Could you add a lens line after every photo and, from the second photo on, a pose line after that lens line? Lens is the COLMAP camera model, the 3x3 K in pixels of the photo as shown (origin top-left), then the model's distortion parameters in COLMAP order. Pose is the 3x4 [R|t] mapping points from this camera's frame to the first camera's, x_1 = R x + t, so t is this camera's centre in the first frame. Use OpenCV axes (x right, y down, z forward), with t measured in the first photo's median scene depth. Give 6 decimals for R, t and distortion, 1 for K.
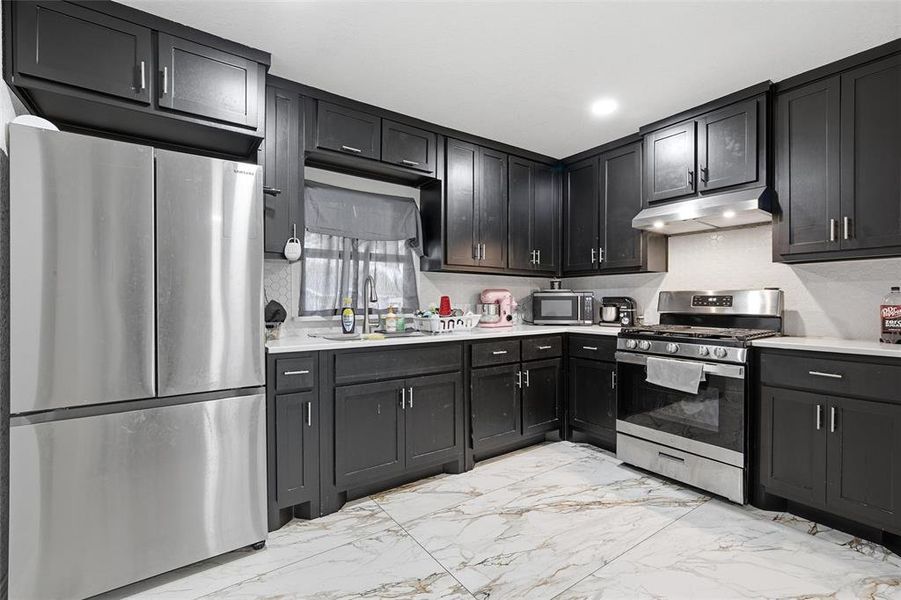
lens RADIAL K [[391.5, 0, 450.5], [0, 391.5, 300.0], [0, 0, 1]] dist [0.002093, 0.000442]
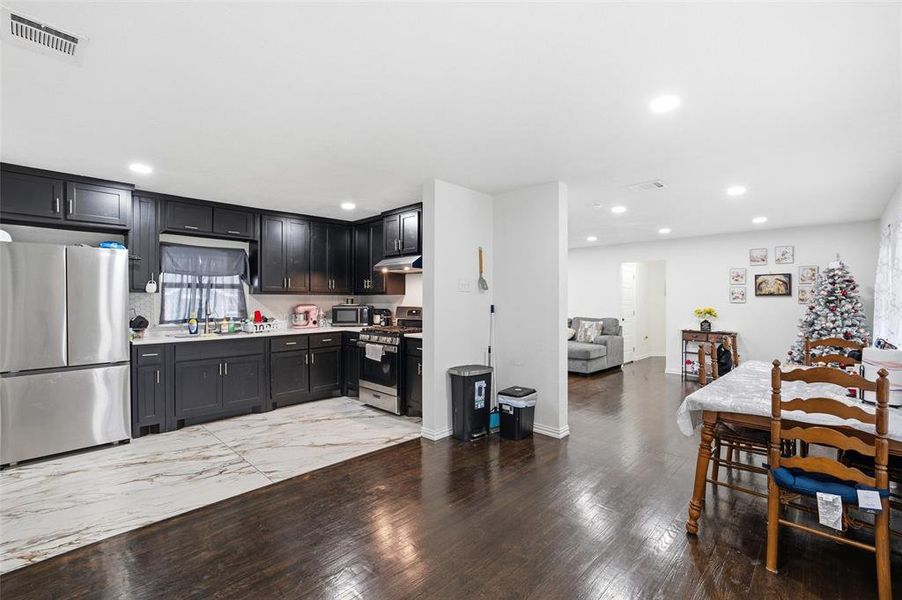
lens RADIAL K [[391.9, 0, 451.0], [0, 391.9, 300.0], [0, 0, 1]] dist [0.002093, 0.000442]
pose [[0.985020, -0.001649, 0.172431, 0.518529], [0.000911, 0.999990, 0.004359, -0.062986], [-0.172437, -0.004136, 0.985012, -0.812757]]
